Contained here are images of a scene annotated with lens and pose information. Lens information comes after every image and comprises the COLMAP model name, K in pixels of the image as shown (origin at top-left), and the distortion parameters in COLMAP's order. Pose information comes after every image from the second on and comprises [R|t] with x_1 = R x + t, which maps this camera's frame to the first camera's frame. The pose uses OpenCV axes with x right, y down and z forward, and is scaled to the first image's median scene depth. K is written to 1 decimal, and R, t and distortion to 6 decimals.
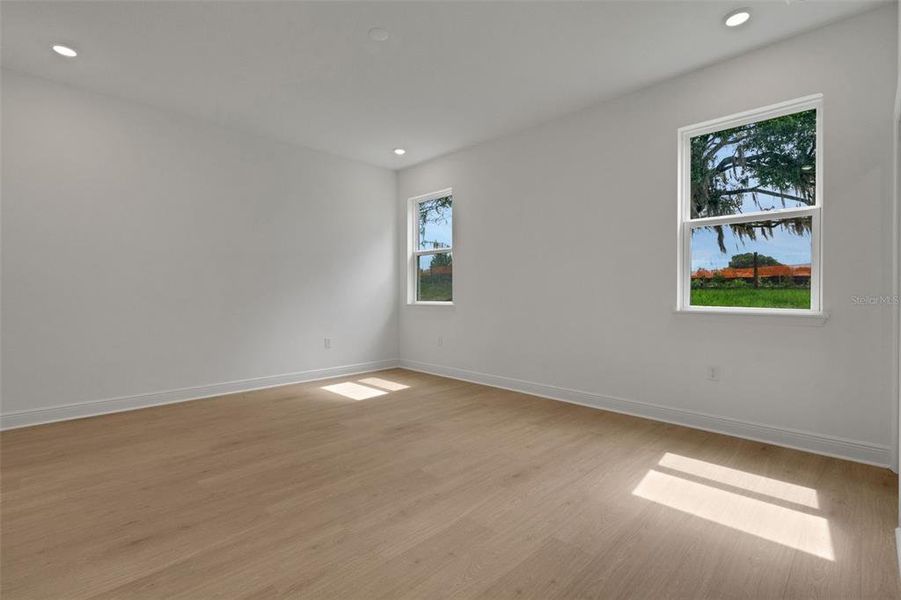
lens RADIAL K [[415.6, 0, 454.6], [0, 415.6, 295.3], [0, 0, 1]] dist [-0.001138, -0.000345]
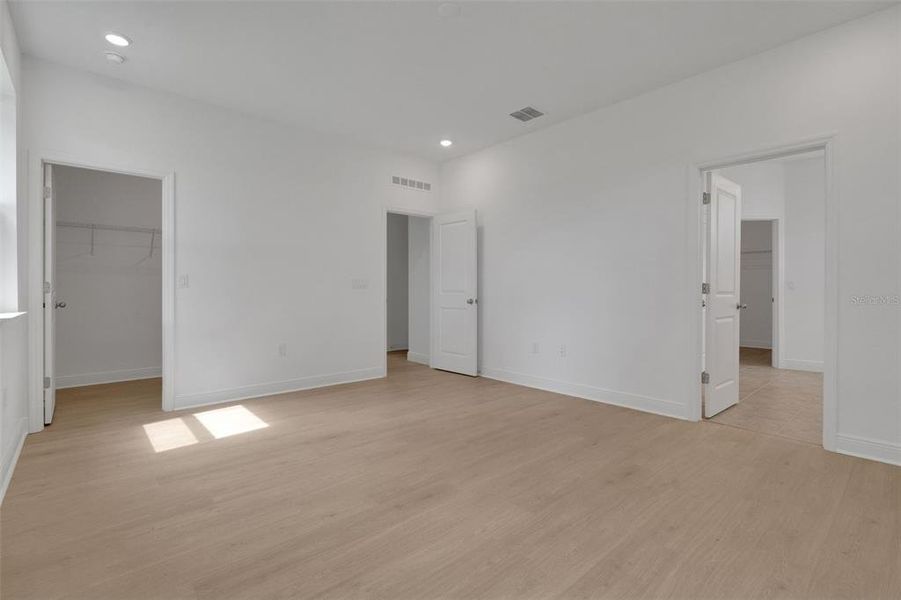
lens RADIAL K [[415.6, 0, 454.6], [0, 415.6, 295.3], [0, 0, 1]] dist [-0.001138, -0.000345]
pose [[-0.998747, -0.000091, 0.050045, -0.235379], [0.000470, 0.999937, 0.011201, -0.003683], [-0.050042, 0.011211, -0.998684, 1.892188]]
